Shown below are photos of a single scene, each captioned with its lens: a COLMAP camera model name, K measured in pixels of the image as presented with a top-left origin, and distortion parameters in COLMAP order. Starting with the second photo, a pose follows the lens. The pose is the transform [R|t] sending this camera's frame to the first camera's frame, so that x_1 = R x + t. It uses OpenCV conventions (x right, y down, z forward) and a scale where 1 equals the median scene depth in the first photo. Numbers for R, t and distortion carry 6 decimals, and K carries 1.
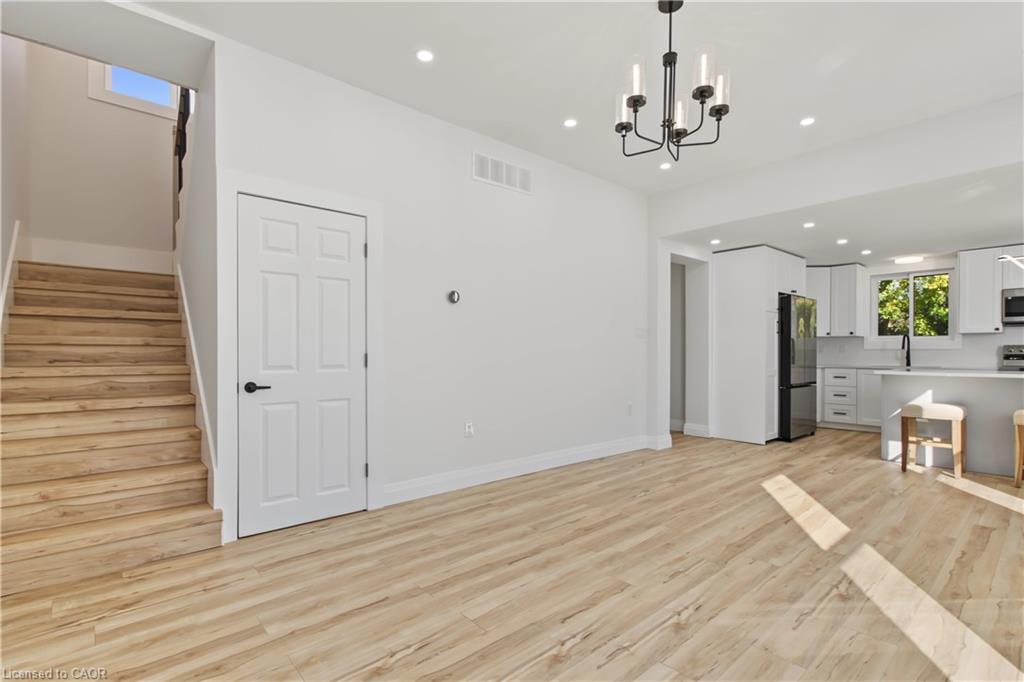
lens RADIAL K [[482.4, 0, 523.2], [0, 482.4, 356.0], [0, 0, 1]] dist [-0.000978, -0.000967]
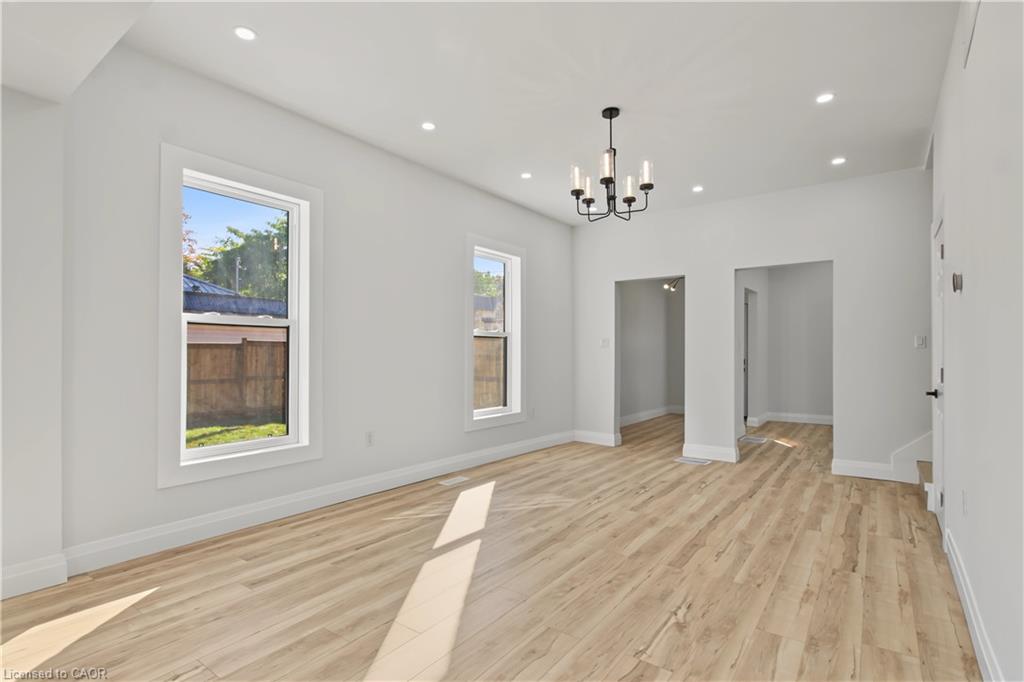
lens RADIAL K [[482.4, 0, 503.5], [0, 482.4, 348.7], [0, 0, 1]] dist [-0.000978, -0.000967]
pose [[-0.985009, -0.005563, -0.172413, 0.650972], [-0.005101, 0.999982, -0.003126, -0.038454], [0.172427, -0.002200, -0.985020, 1.785381]]
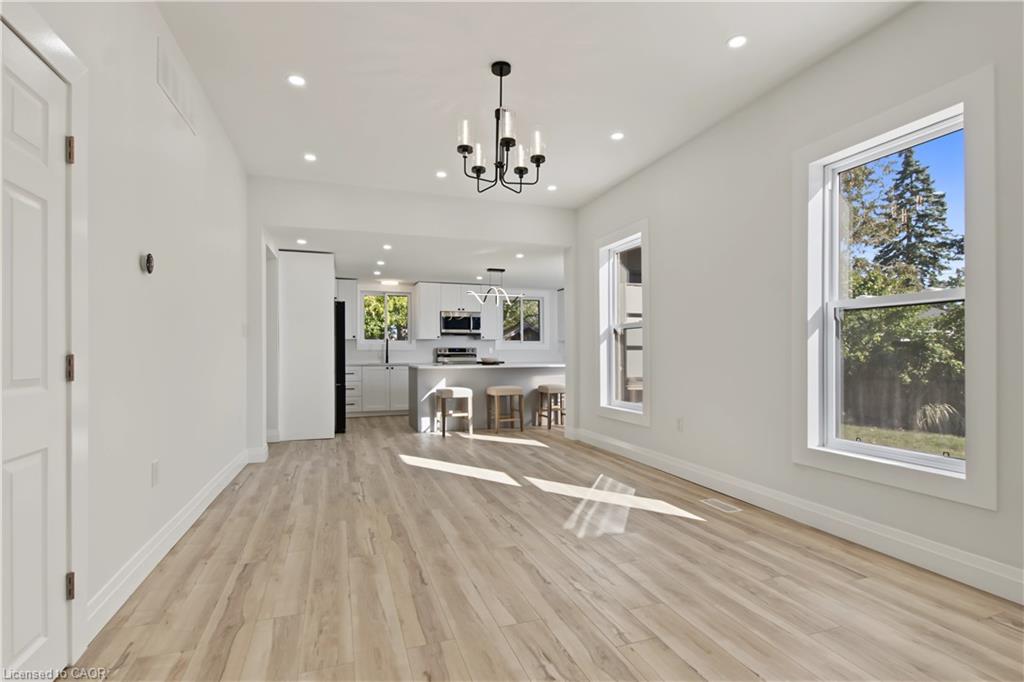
lens RADIAL K [[482.4, 0, 515.8], [0, 482.4, 352.5], [0, 0, 1]] dist [-0.000978, -0.000967]
pose [[0.372678, -0.000120, 0.927961, -0.632370], [0.008279, 0.999961, -0.003196, -0.001530], [-0.927924, 0.008874, 0.372664, 0.390293]]
